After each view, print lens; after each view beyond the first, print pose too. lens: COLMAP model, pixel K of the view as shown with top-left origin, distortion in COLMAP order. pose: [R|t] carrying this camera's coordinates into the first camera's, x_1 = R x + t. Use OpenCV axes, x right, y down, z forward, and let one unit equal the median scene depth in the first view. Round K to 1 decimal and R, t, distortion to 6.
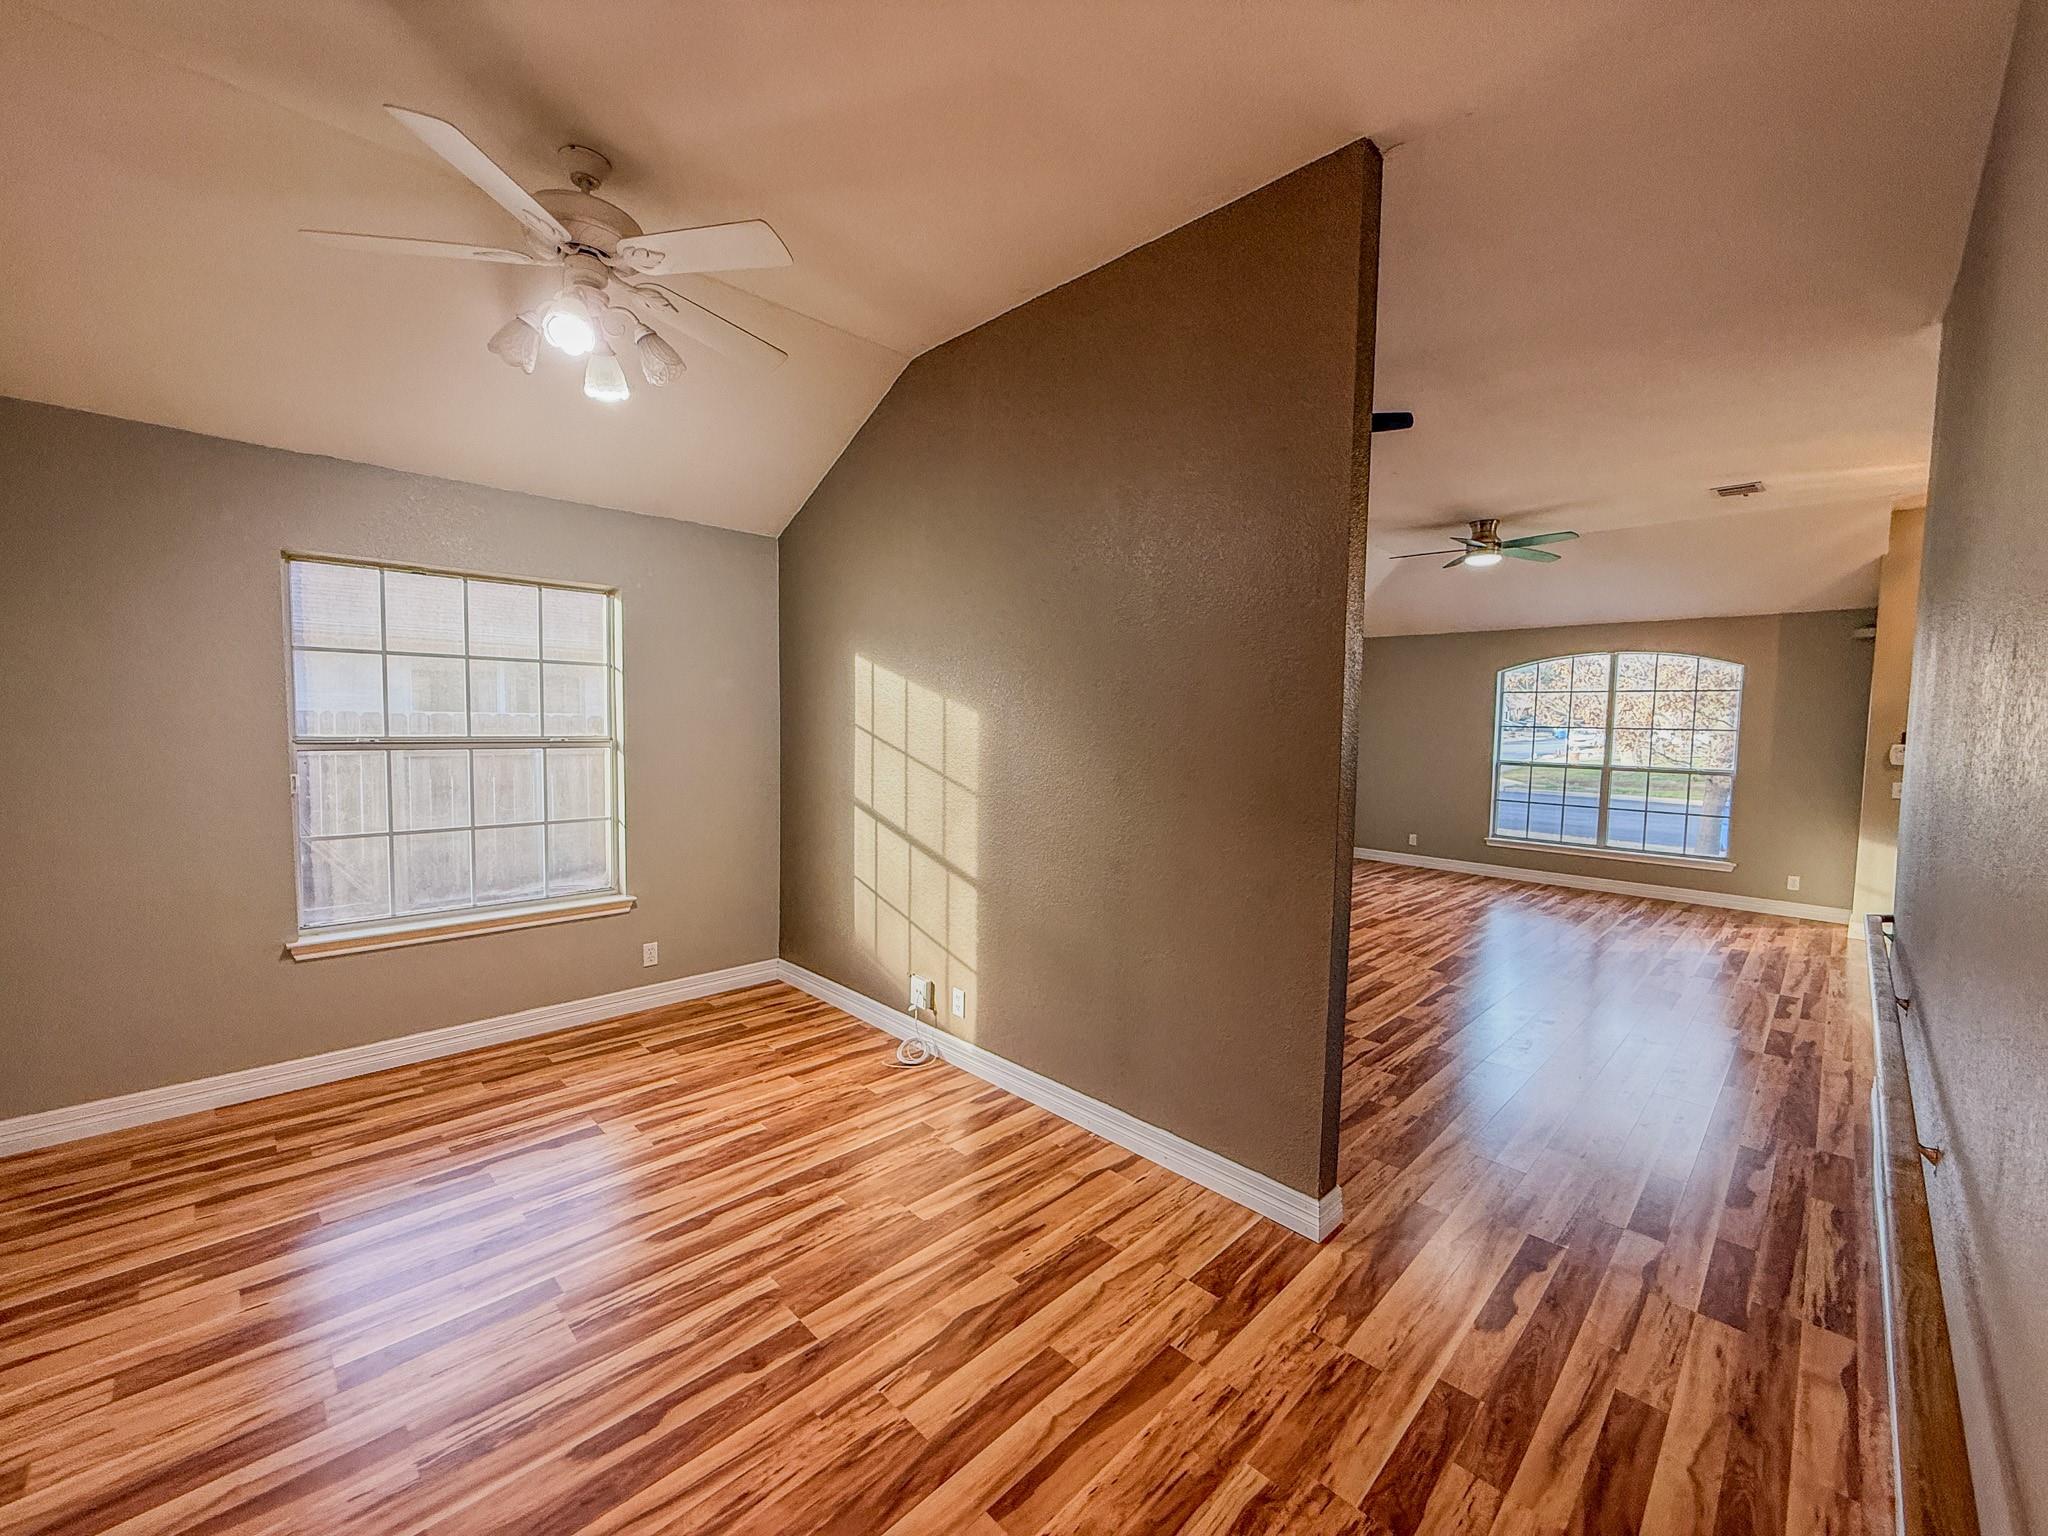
lens RADIAL K [[816.2, 0, 1023.8], [0, 816.2, 774.4], [0, 0, 1]] dist [-0.000815, 0.000364]
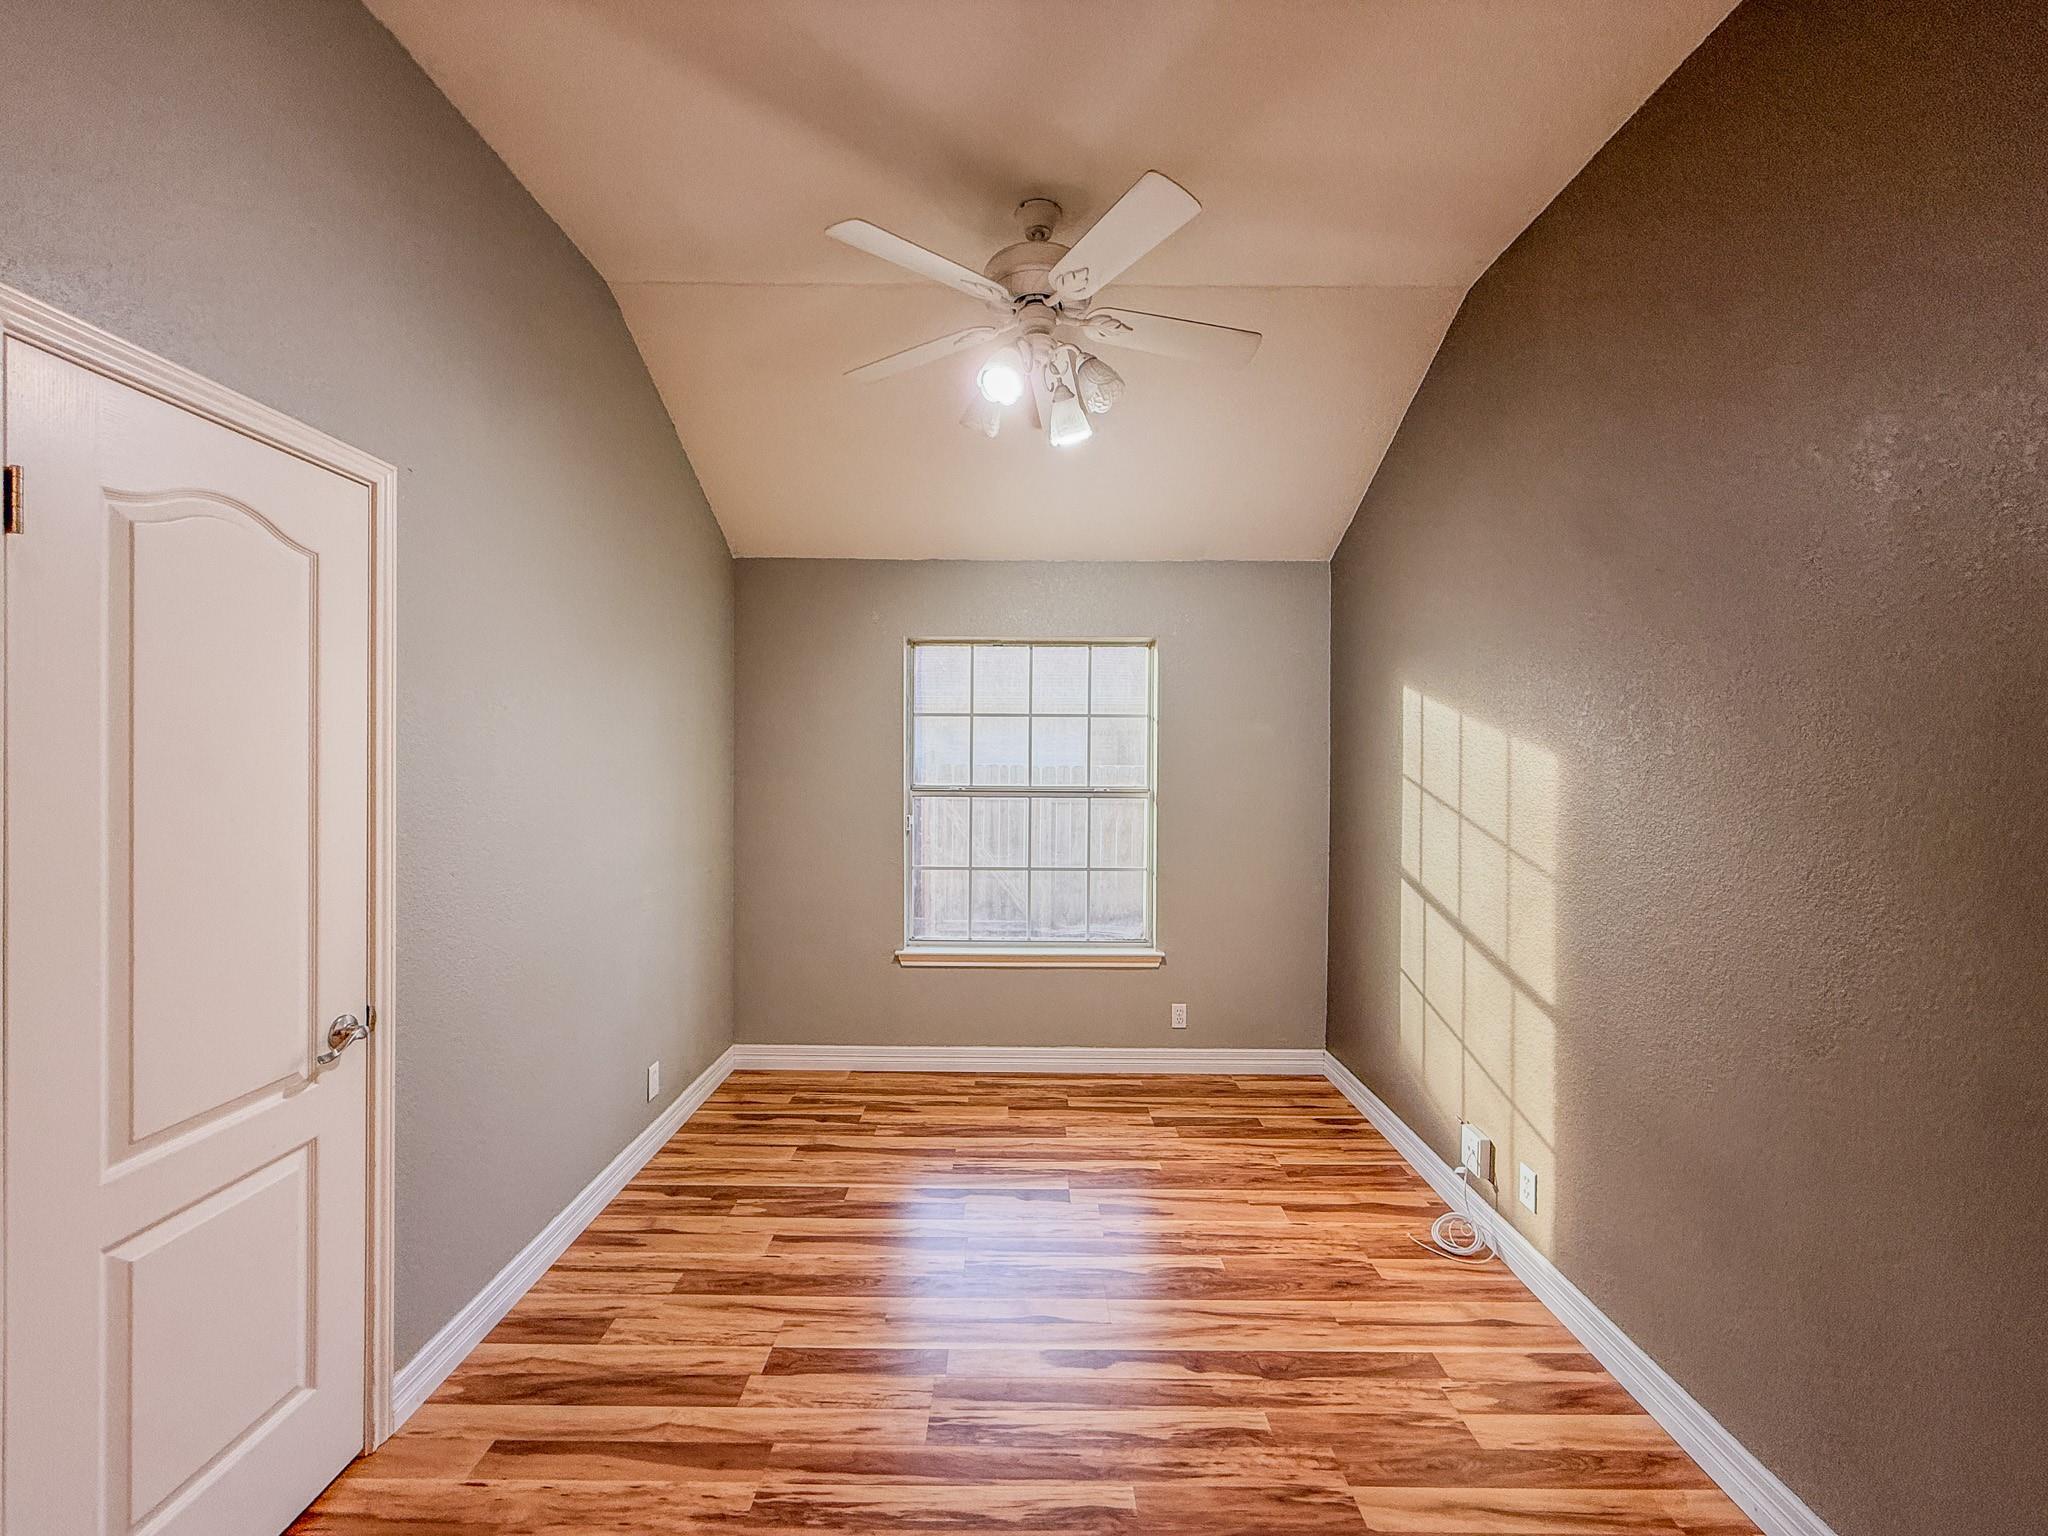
lens RADIAL K [[816.2, 0, 1021.8], [0, 816.2, 771.0], [0, 0, 1]] dist [-0.000815, 0.000364]
pose [[0.709026, -0.004971, -0.705165, 0.105819], [-0.043507, 0.997762, -0.050779, -0.010467], [0.703839, 0.066684, 0.707222, 0.219660]]
